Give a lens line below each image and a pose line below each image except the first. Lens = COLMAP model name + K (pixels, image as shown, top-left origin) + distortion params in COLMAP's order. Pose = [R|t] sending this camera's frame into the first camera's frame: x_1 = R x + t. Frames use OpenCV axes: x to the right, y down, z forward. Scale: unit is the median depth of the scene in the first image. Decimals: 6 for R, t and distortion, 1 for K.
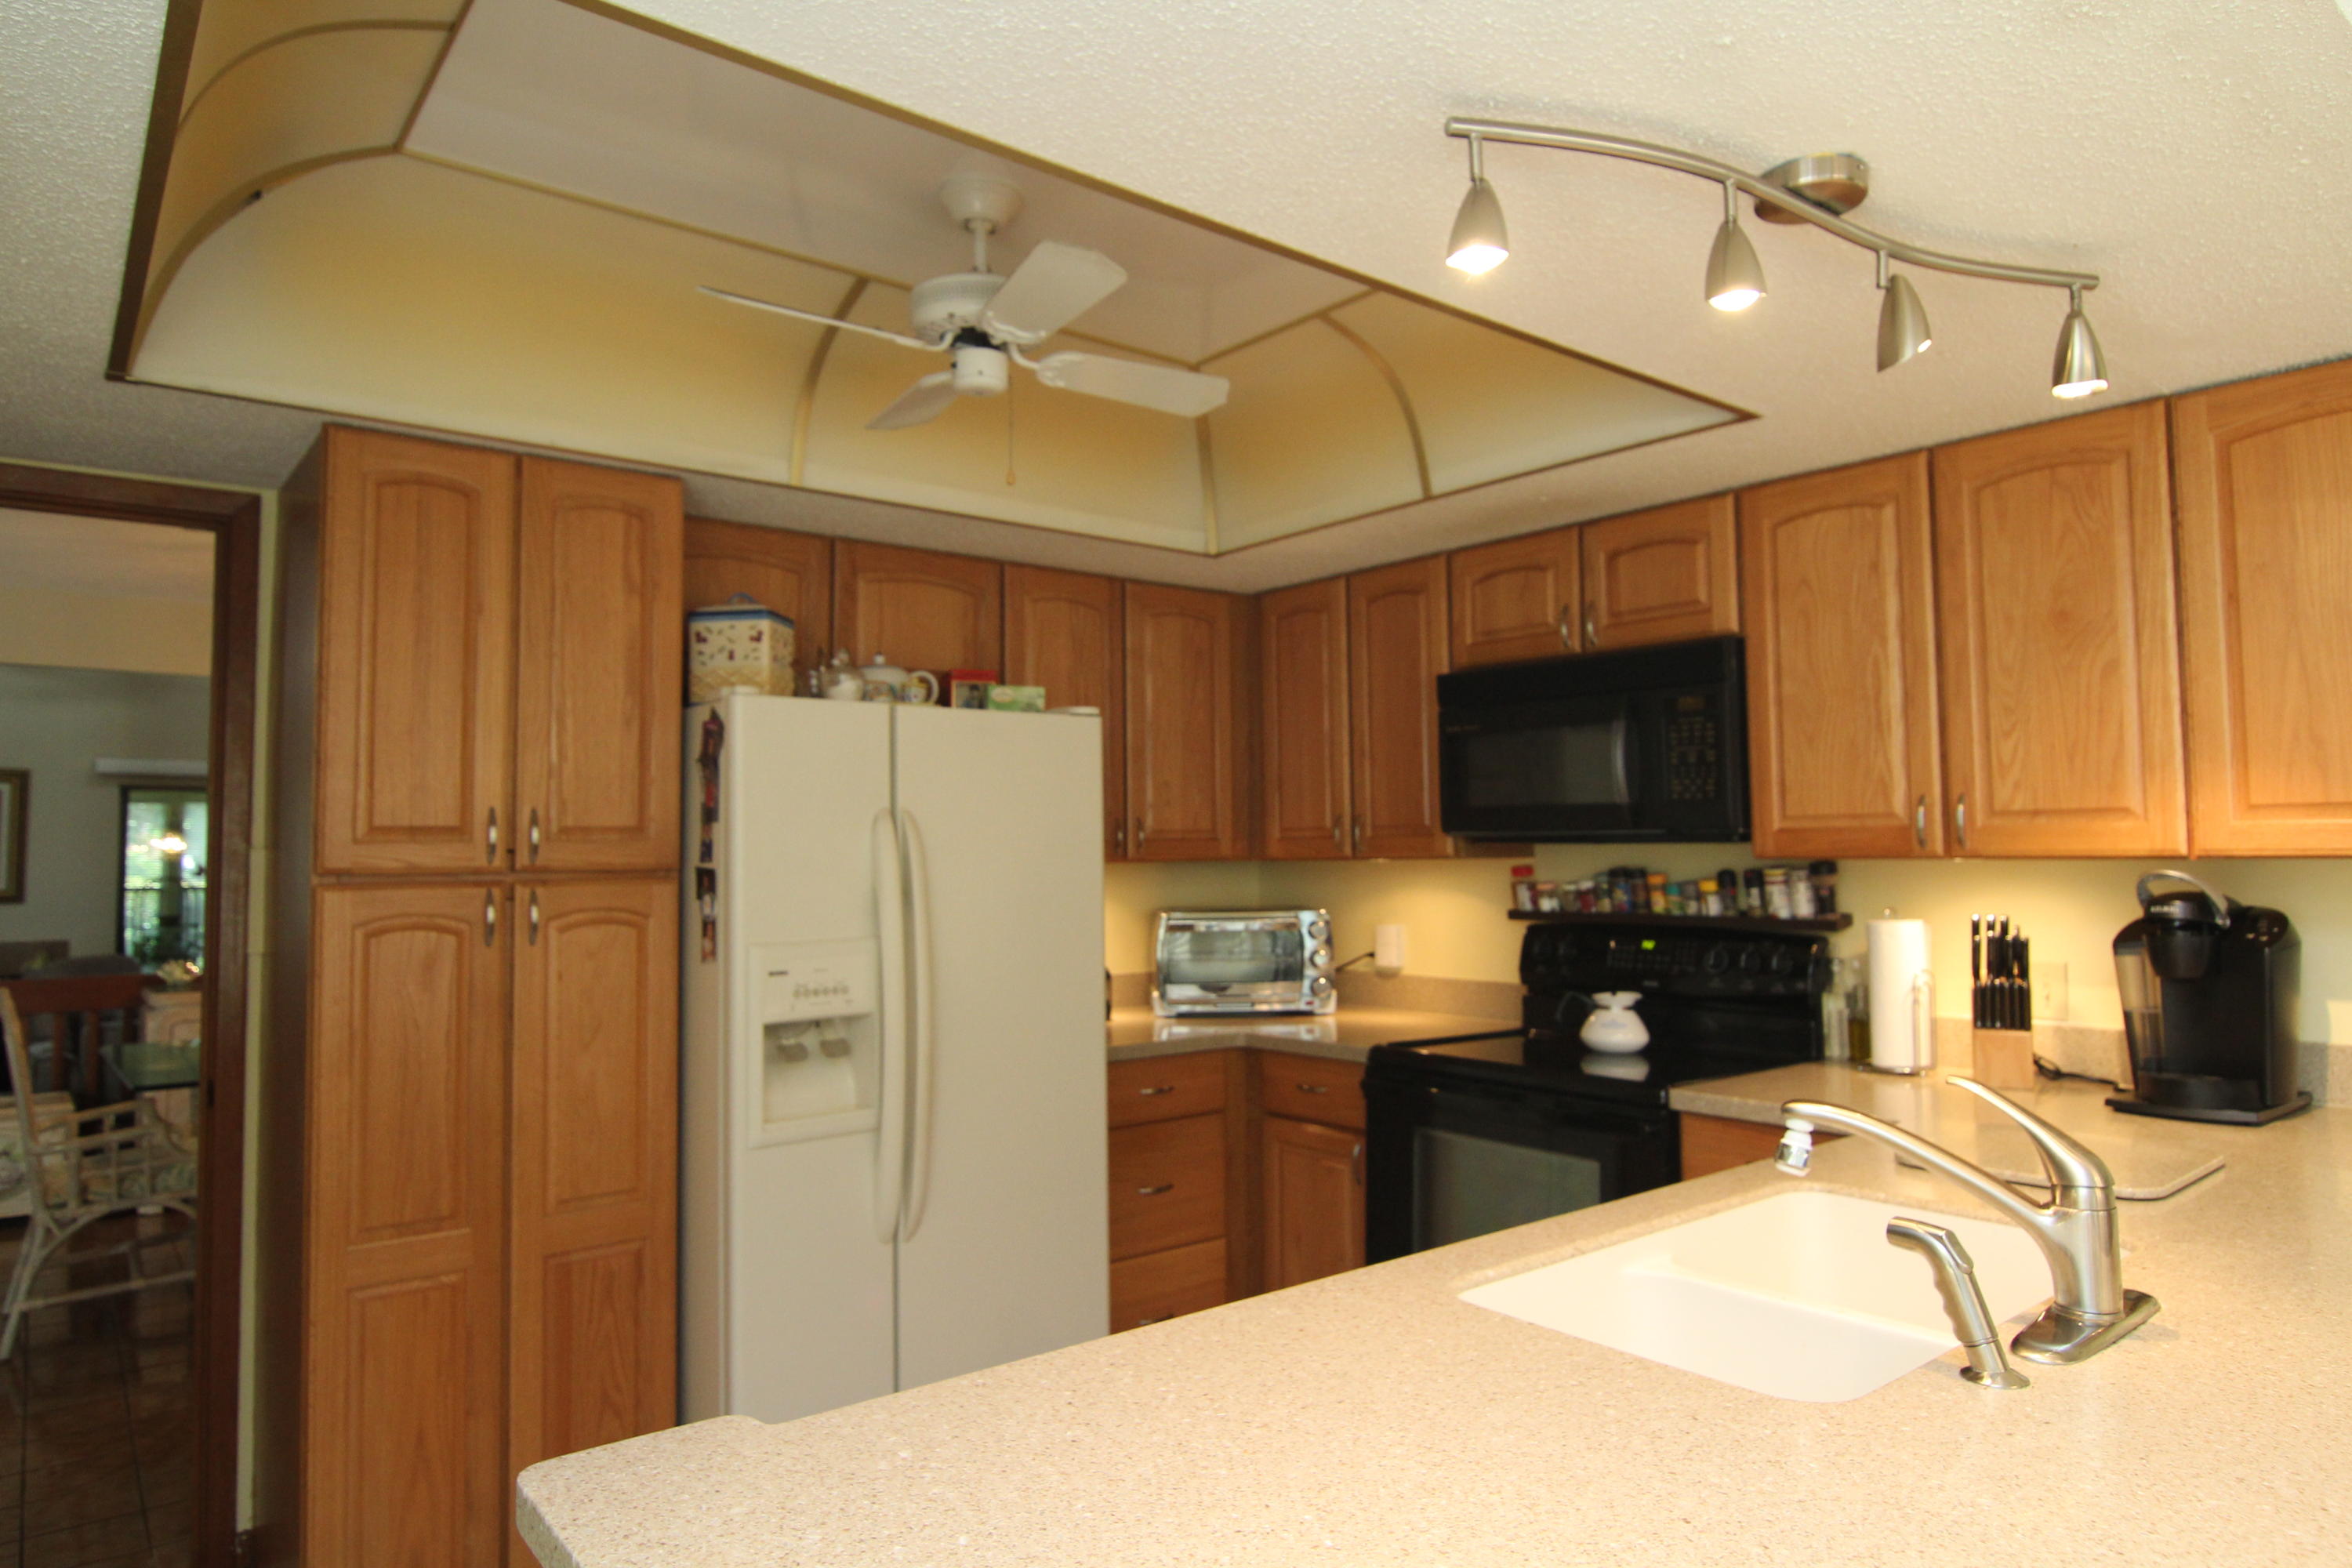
lens RADIAL K [[1418.4, 0, 1176.4], [0, 1418.4, 783.8], [0, 0, 1]] dist [-0.021946, -0.000921]
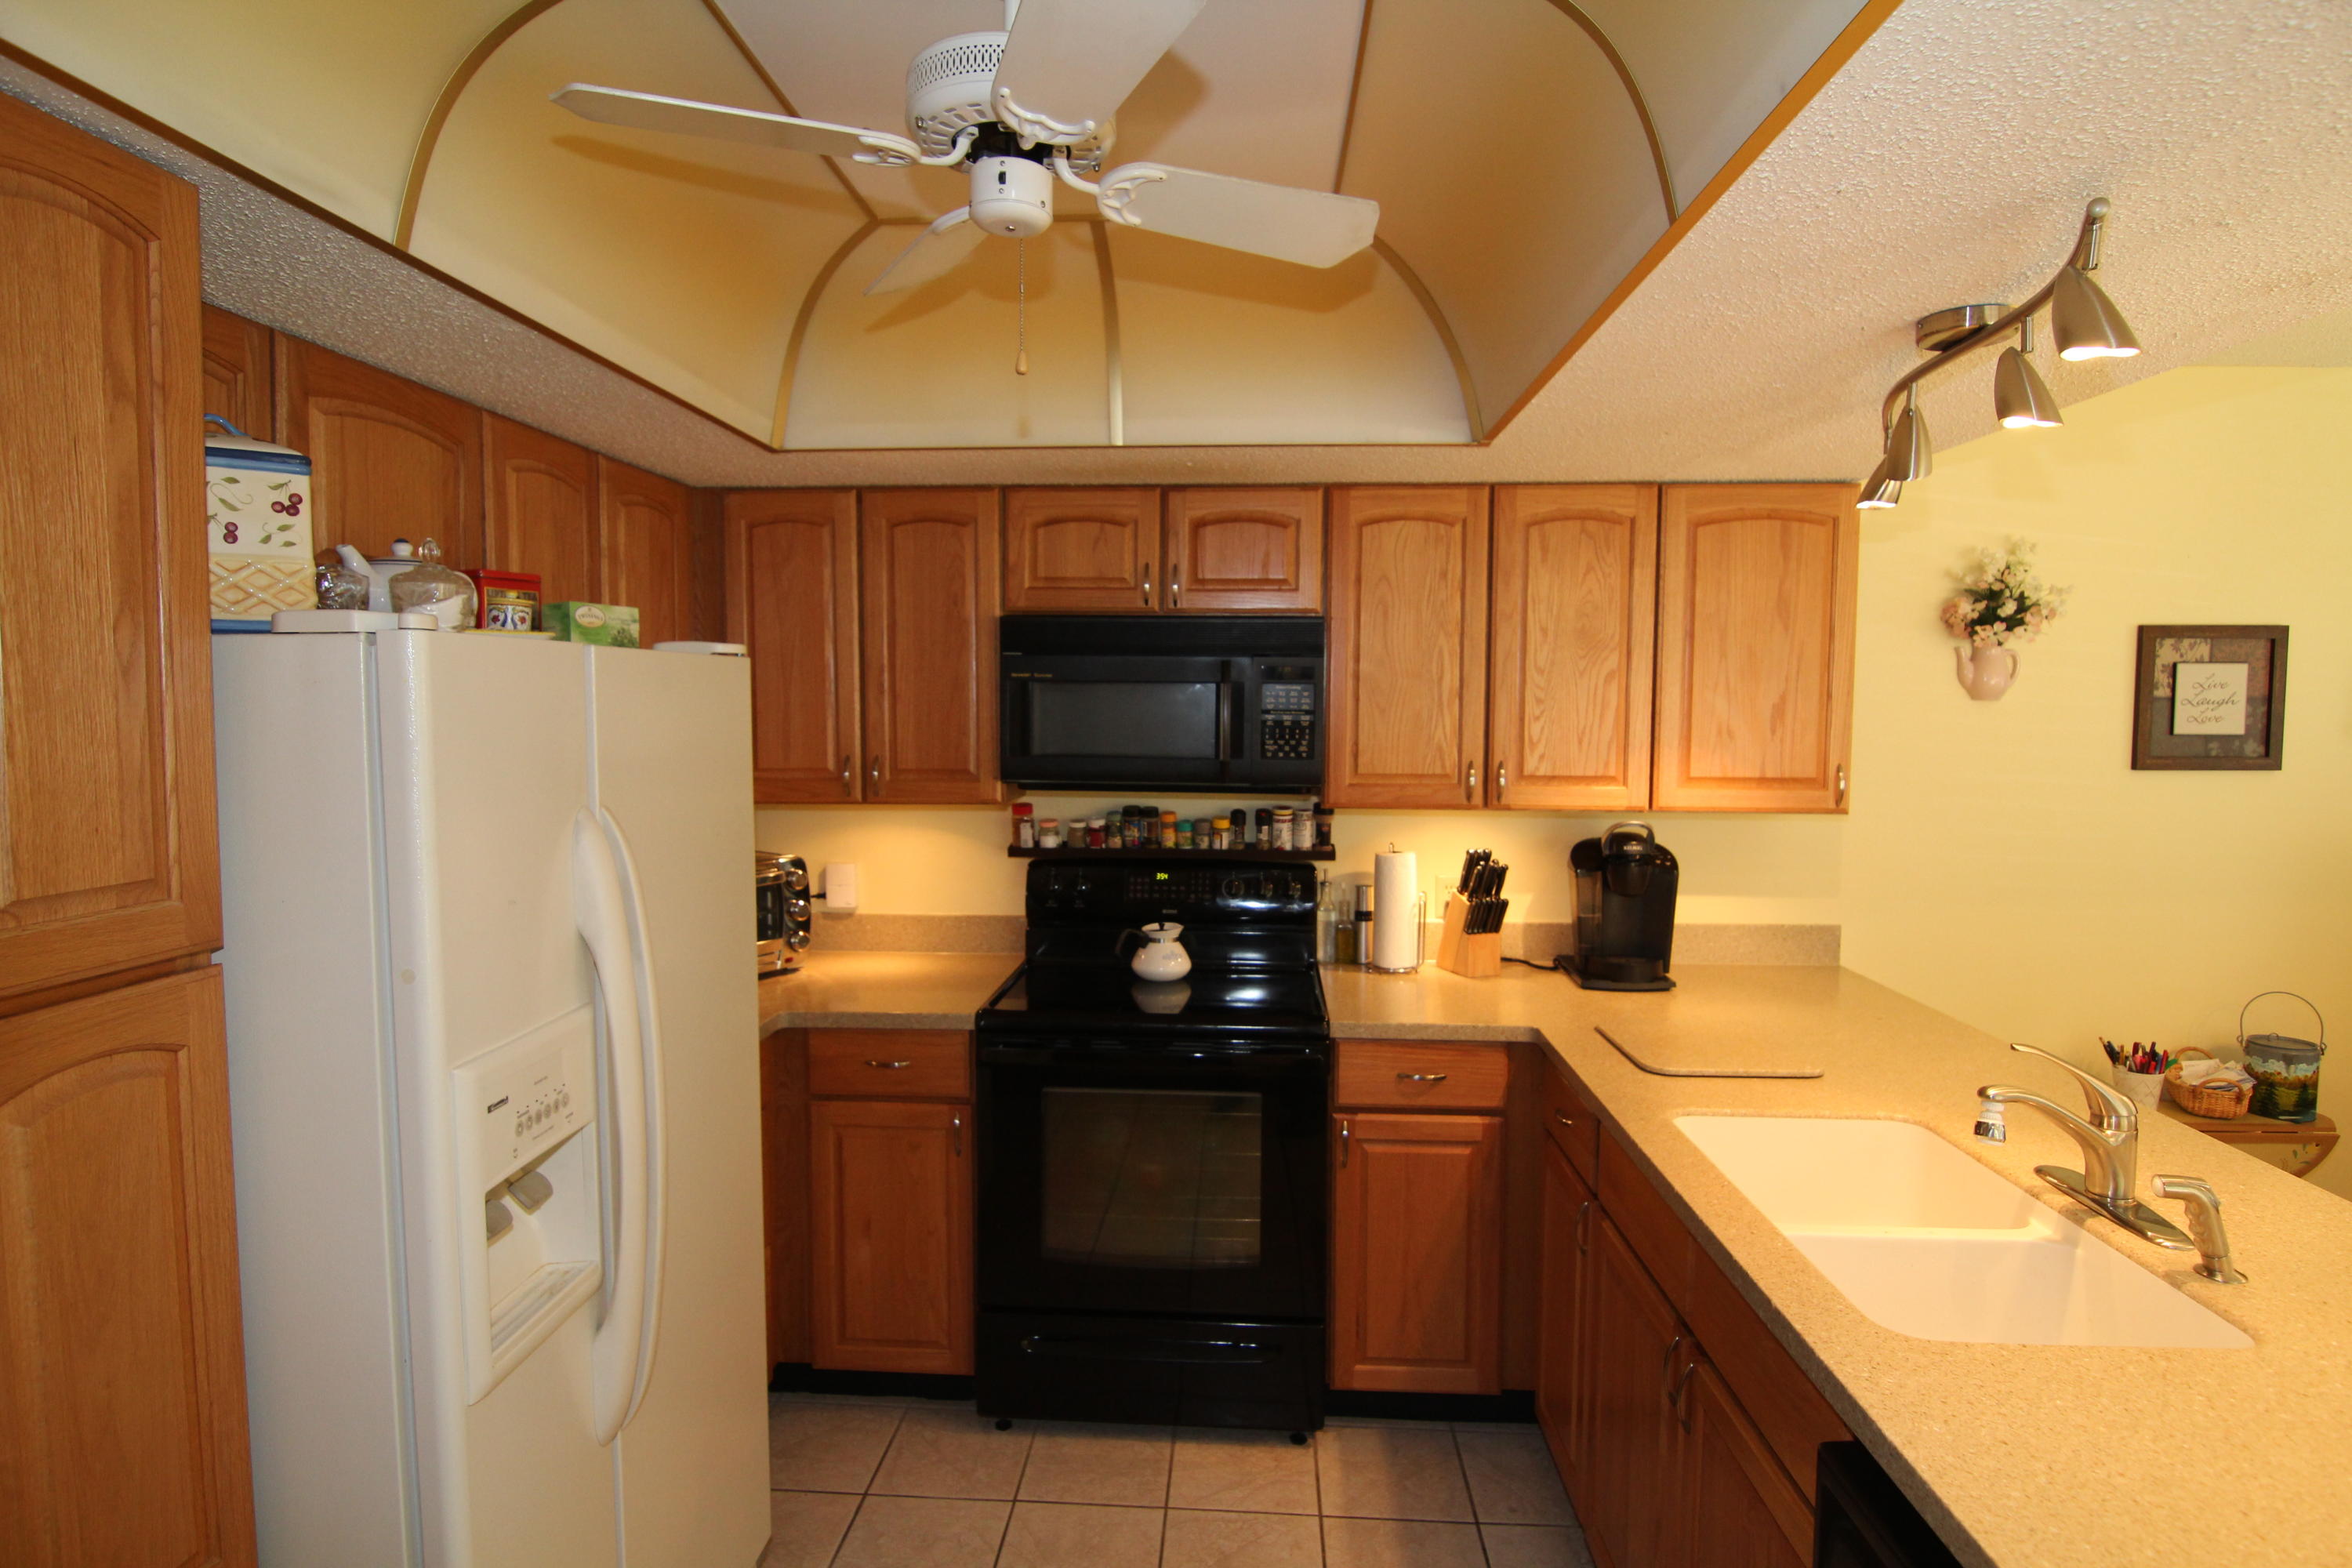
lens RADIAL K [[1218.7, 0, 1175.4], [0, 1218.7, 776.9], [0, 0, 1]] dist [-0.003375, -0.003037]
pose [[0.674177, -0.033477, 0.737811, -0.383051], [-0.046405, 0.995078, 0.087553, -0.051057], [-0.737111, -0.093265, 0.669305, 0.379767]]
